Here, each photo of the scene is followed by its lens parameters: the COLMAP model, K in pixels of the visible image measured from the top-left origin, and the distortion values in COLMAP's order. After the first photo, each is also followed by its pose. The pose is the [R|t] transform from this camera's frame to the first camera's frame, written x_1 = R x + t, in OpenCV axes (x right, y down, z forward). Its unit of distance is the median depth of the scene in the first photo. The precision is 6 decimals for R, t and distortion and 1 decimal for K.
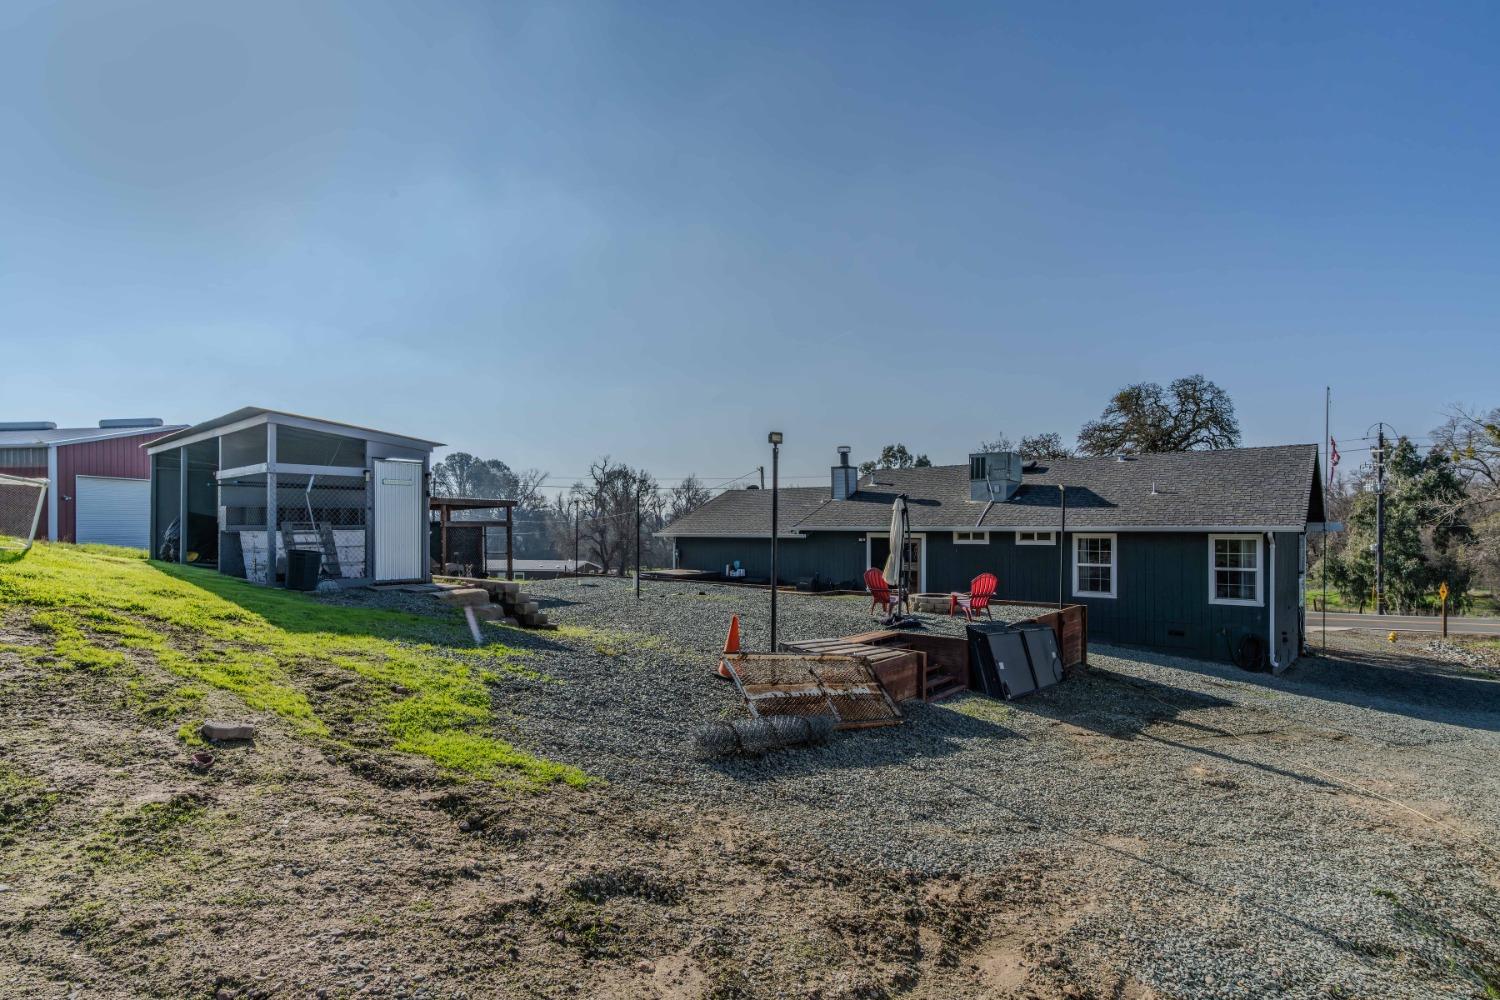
lens RADIAL K [[759.9, 0, 750.0], [0, 759.9, 500.0], [0, 0, 1]] dist [0.000699, 0.000082]
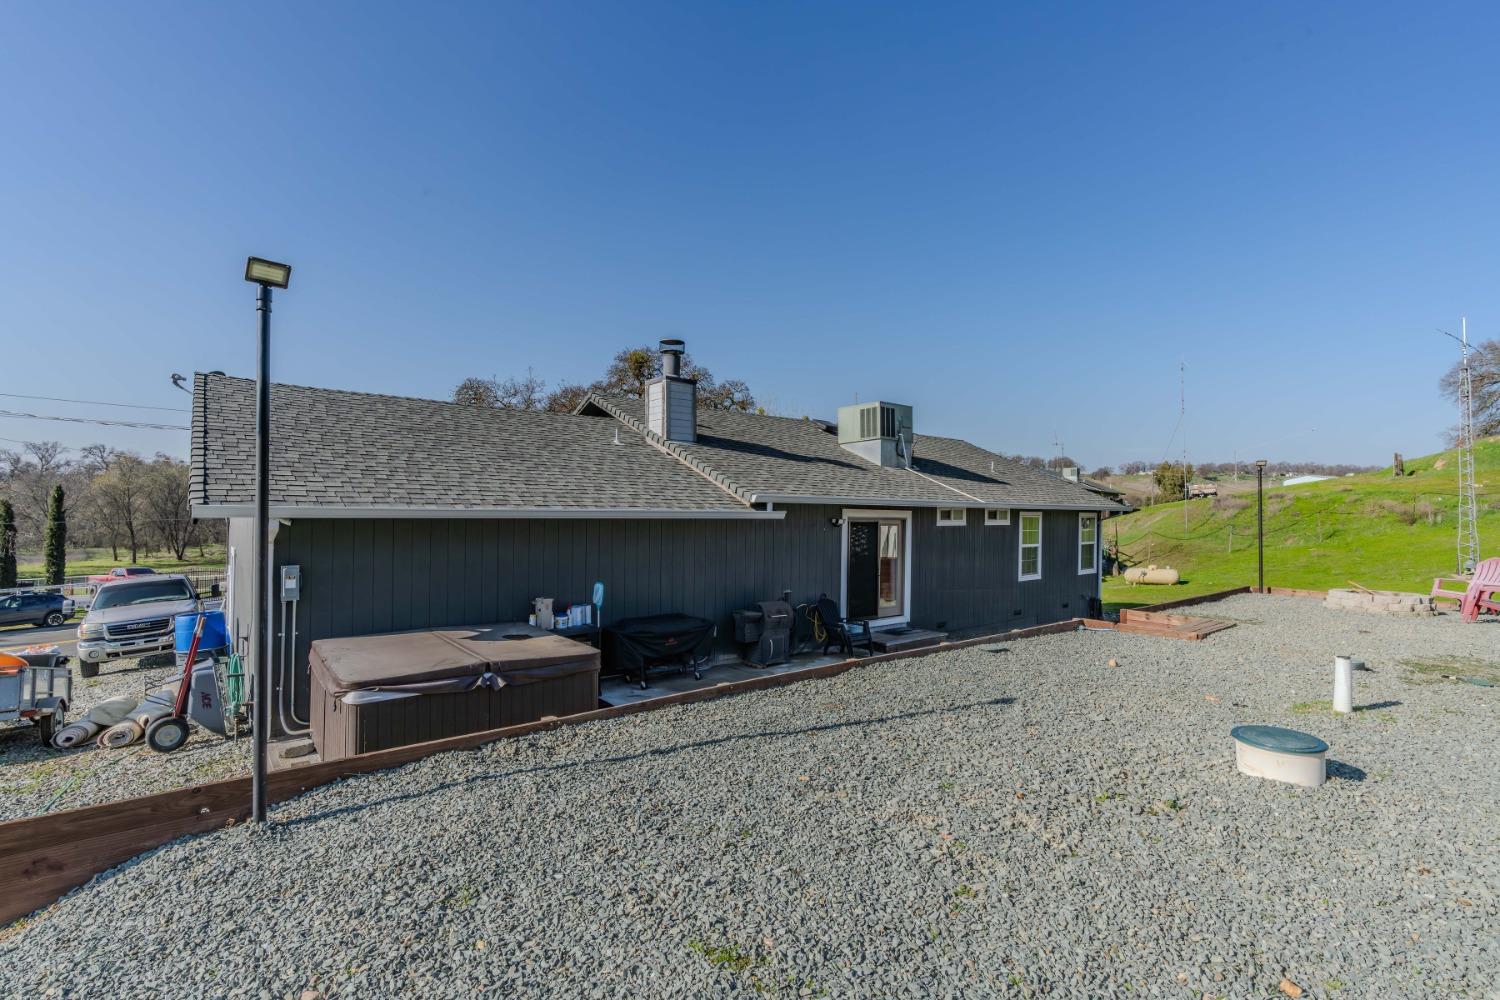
lens RADIAL K [[686.0, 0, 750.0], [0, 686.0, 500.0], [0, 0, 1]] dist [0.000099, -0.000004]
pose [[0.209479, 0.029305, 0.977374, -0.325179], [-0.033463, 0.999180, -0.022787, 0.044946], [-0.977240, -0.027933, 0.210288, 0.859233]]
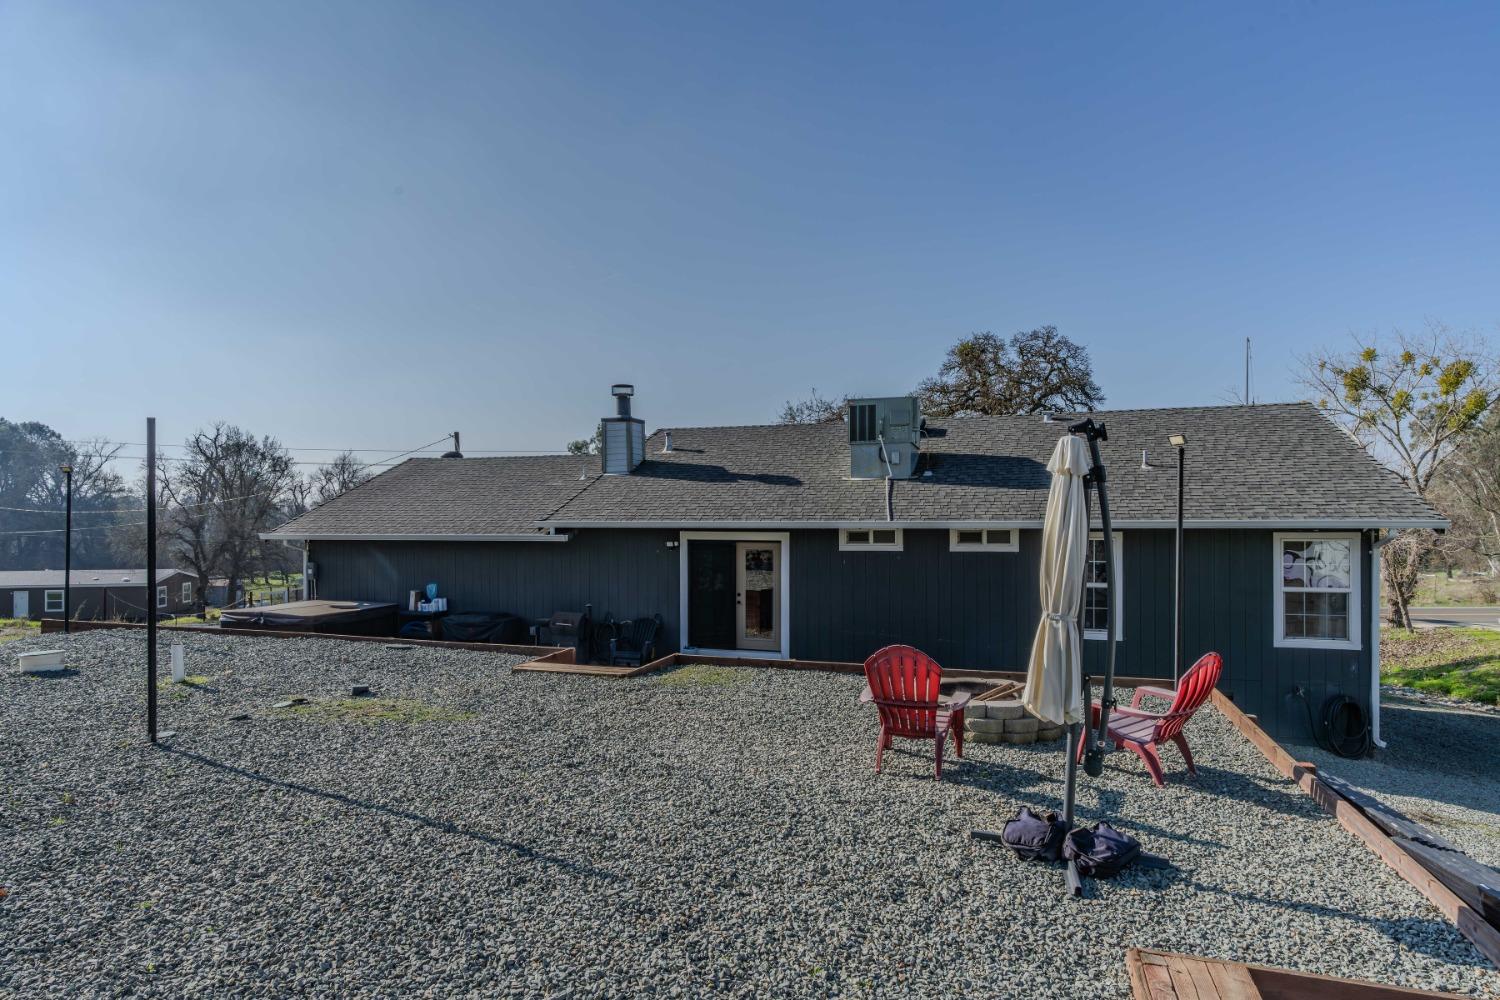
lens RADIAL K [[850.4, 0, 749.4], [0, 850.4, 519.1], [0, 0, 1]] dist [-0.003957, -0.000339]
pose [[0.934304, -0.002458, 0.356470, -0.021182], [-0.010668, 0.999336, 0.034849, 0.010131], [-0.356319, -0.036363, 0.933657, 0.351150]]
